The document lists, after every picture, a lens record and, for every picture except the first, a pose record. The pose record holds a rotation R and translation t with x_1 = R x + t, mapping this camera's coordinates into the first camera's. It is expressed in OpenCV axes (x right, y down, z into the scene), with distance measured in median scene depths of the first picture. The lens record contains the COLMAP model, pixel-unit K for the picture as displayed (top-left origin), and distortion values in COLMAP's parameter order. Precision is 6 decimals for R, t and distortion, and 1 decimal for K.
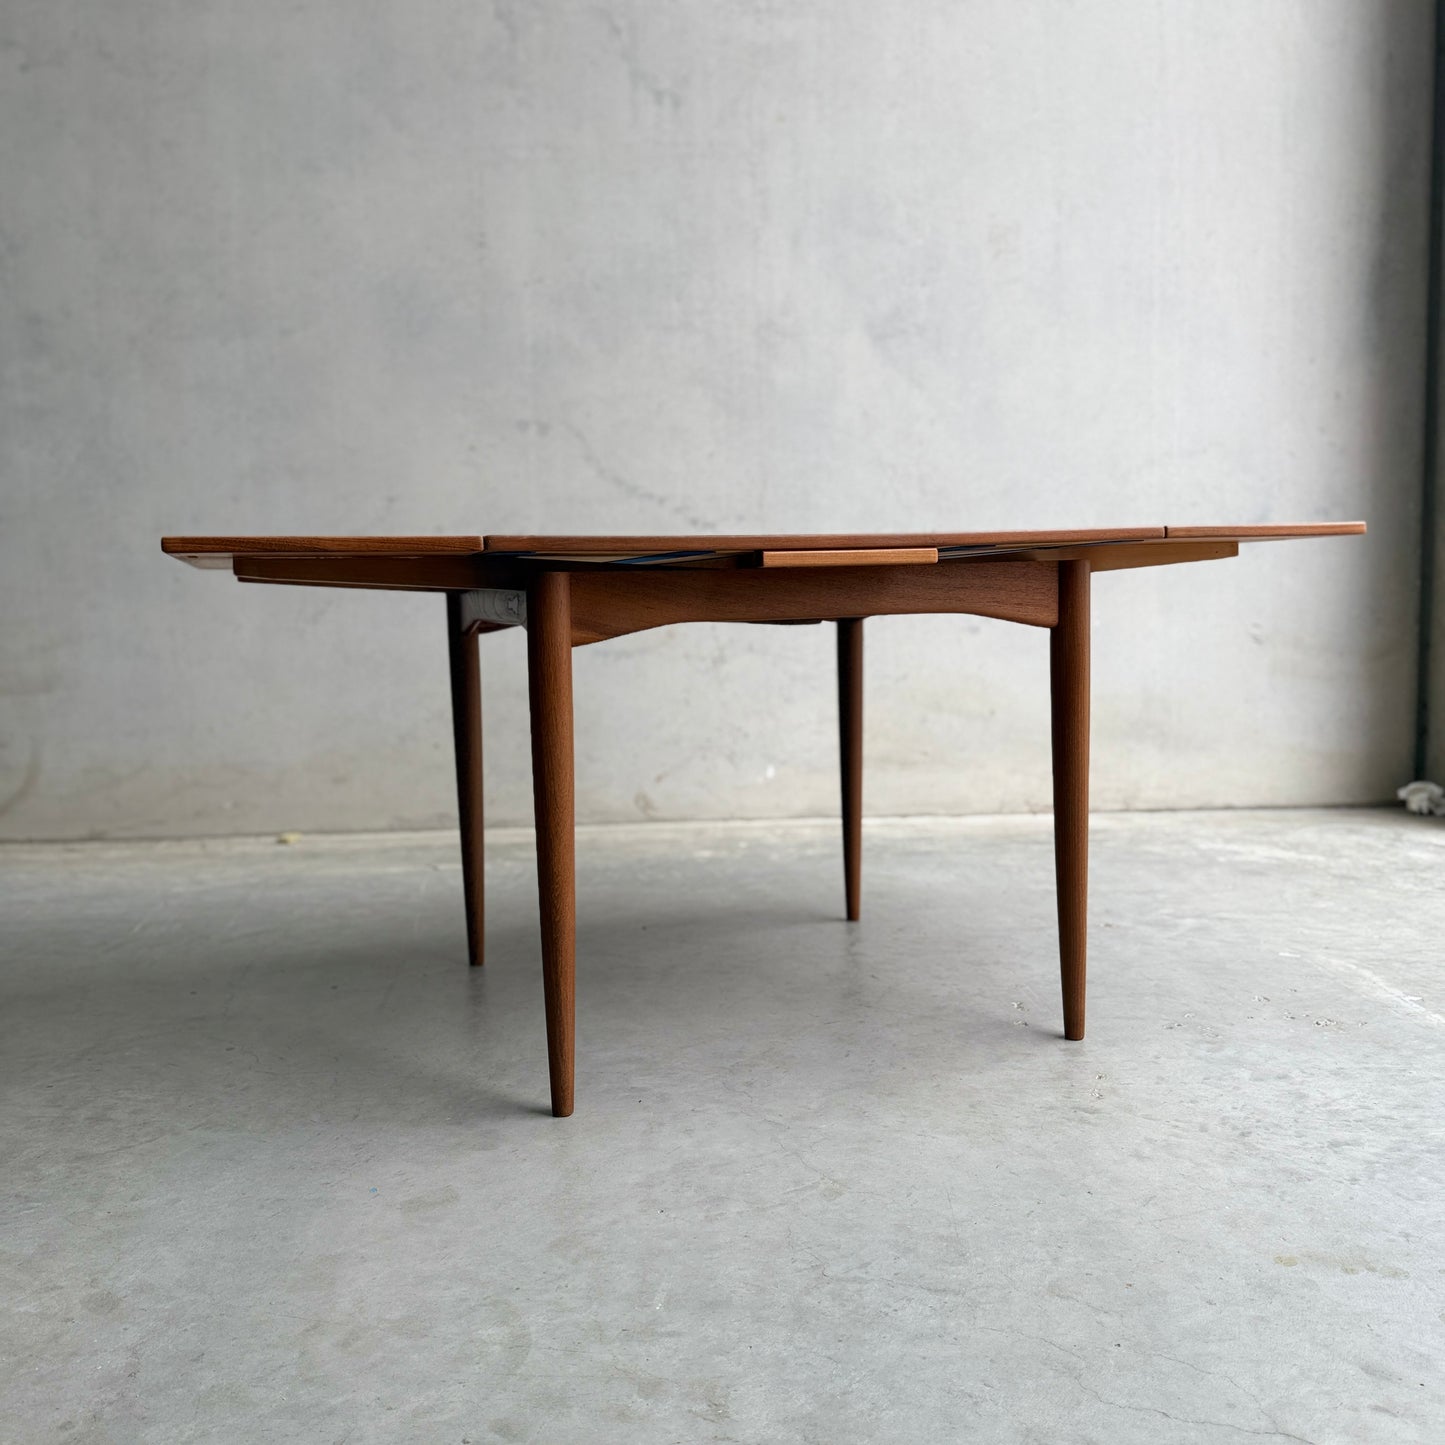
lens RADIAL K [[1360.6, 0, 682.0], [0, 1360.6, 719.0], [0, 0, 1]] dist [0.135551, -0.304670]
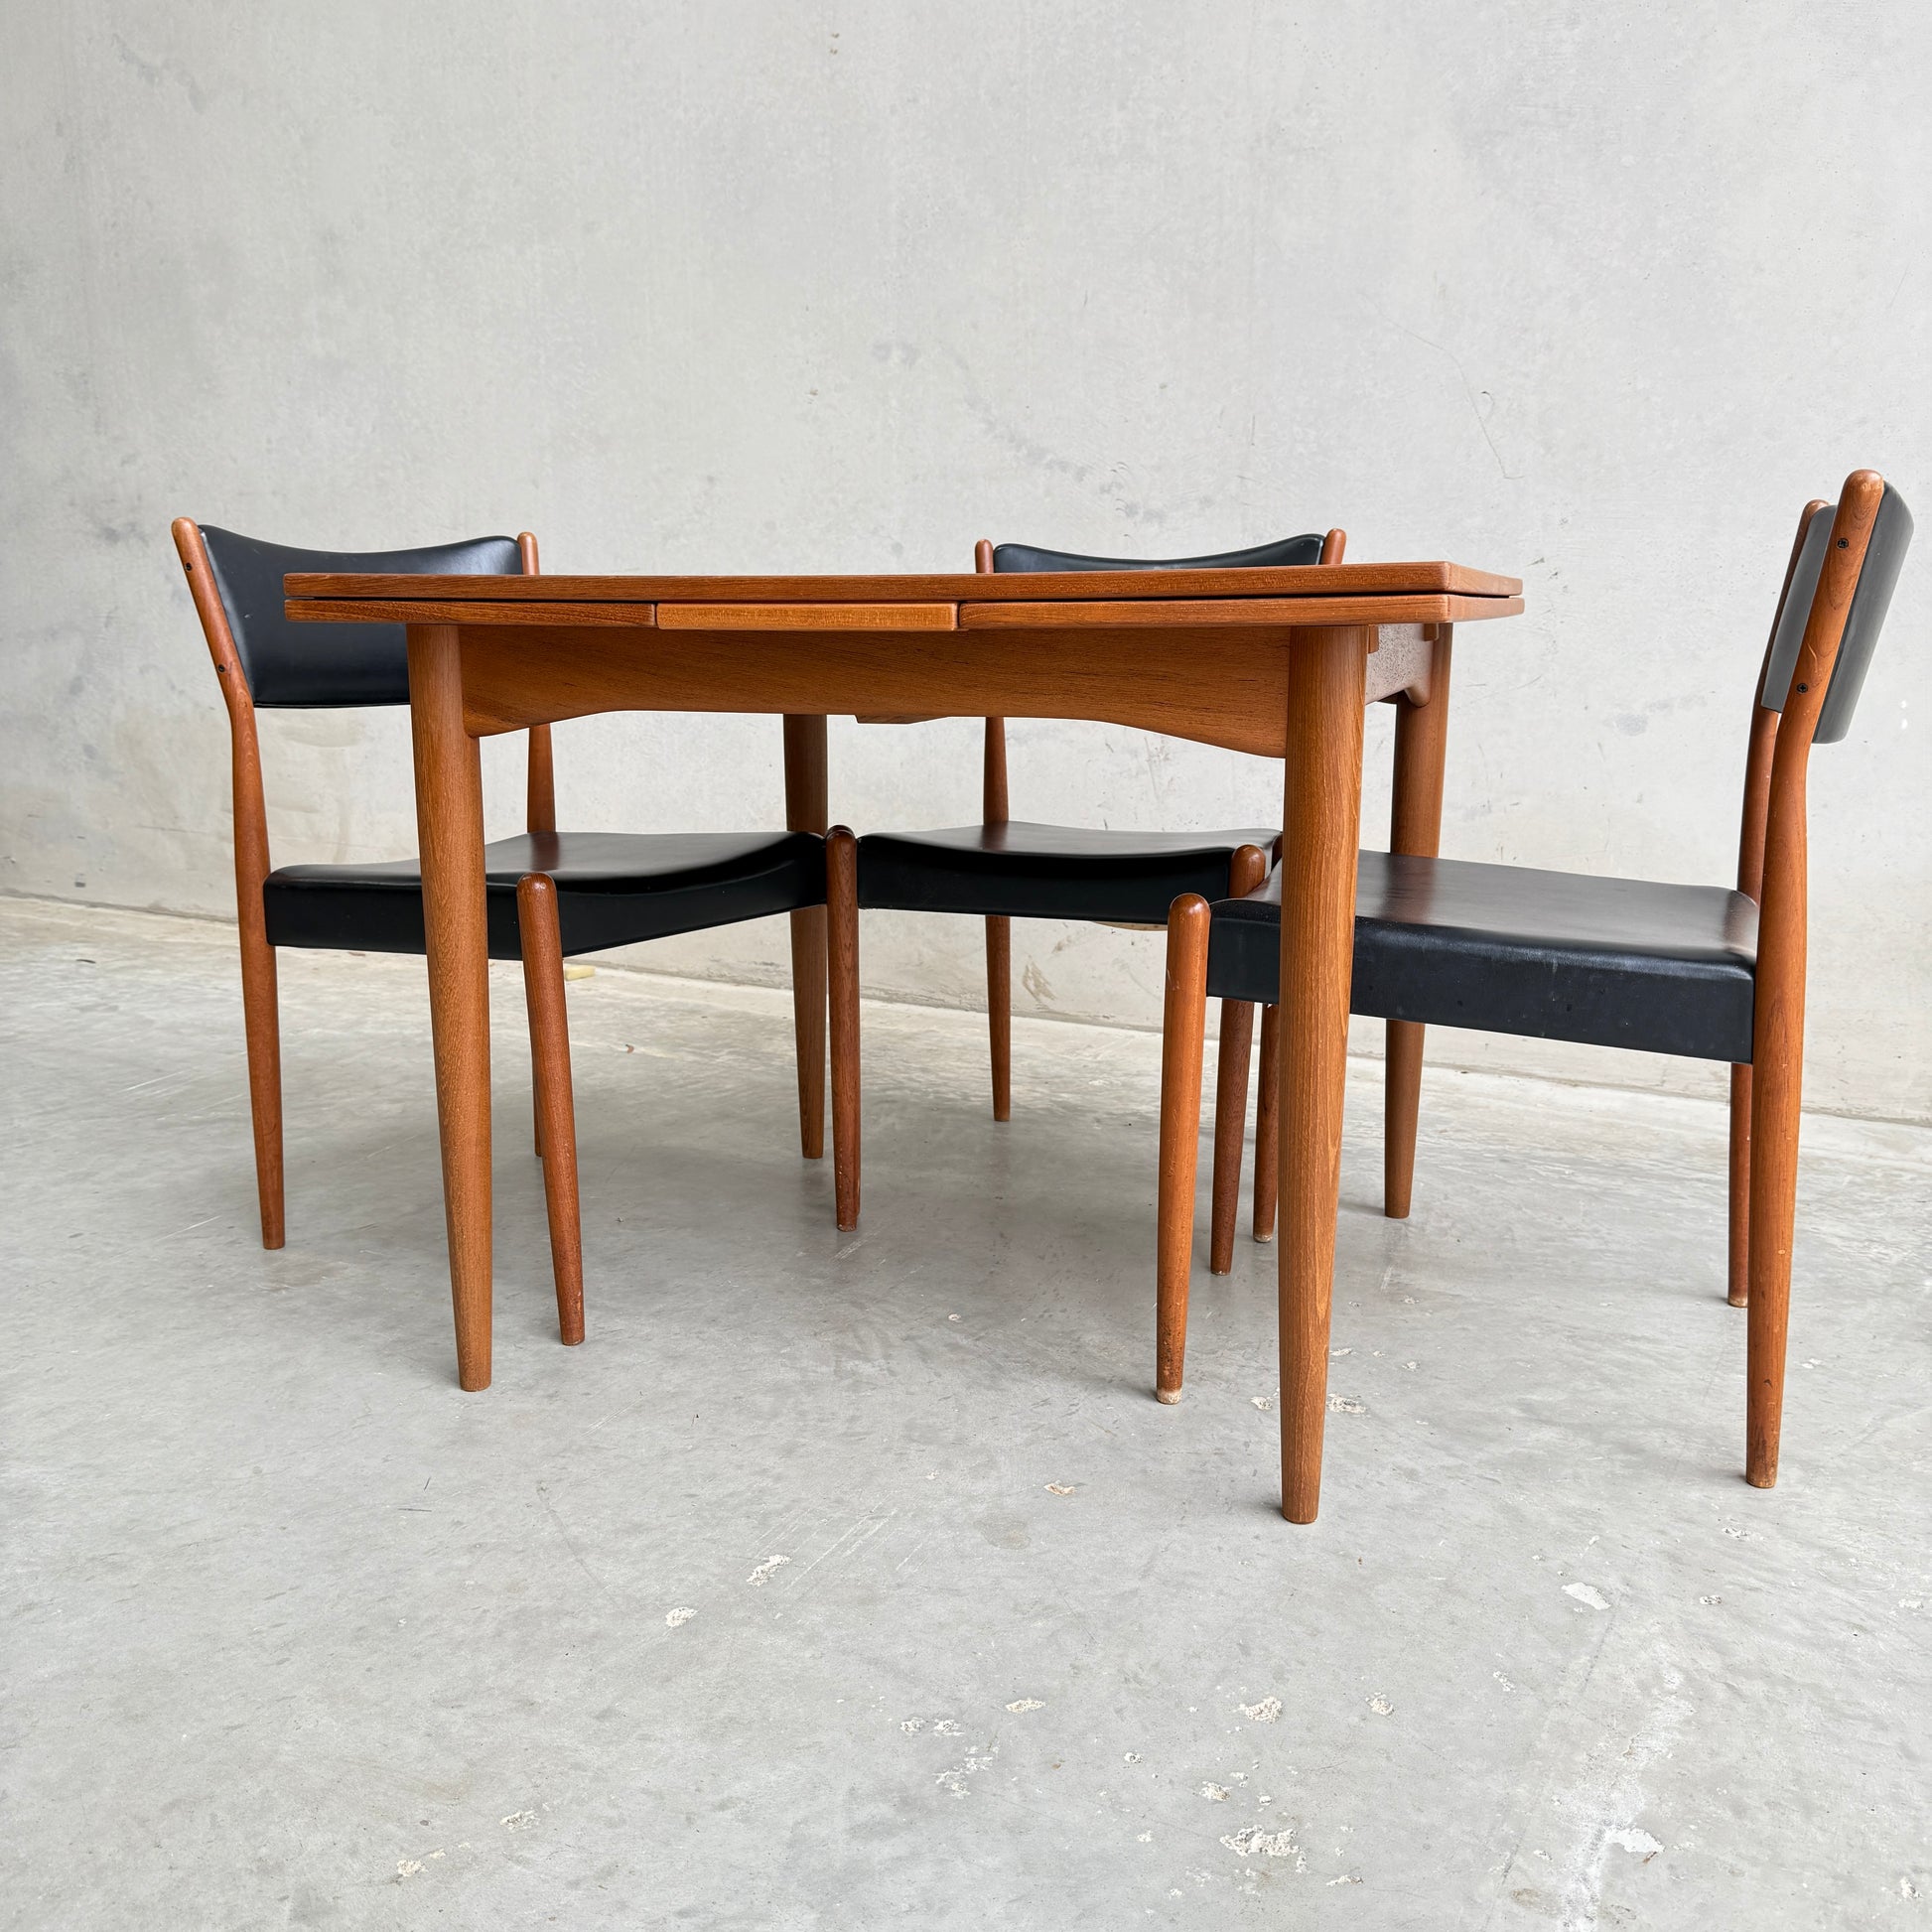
lens RADIAL K [[1819.1, 0, 911.9], [0, 1819.1, 961.3], [0, 0, 1]] dist [0.135551, -0.304670]
pose [[0.860030, 0.114738, -0.497176, 0.392528], [-0.053704, 0.989332, 0.135418, -0.065553], [0.507410, -0.089763, 0.857017, 0.321535]]
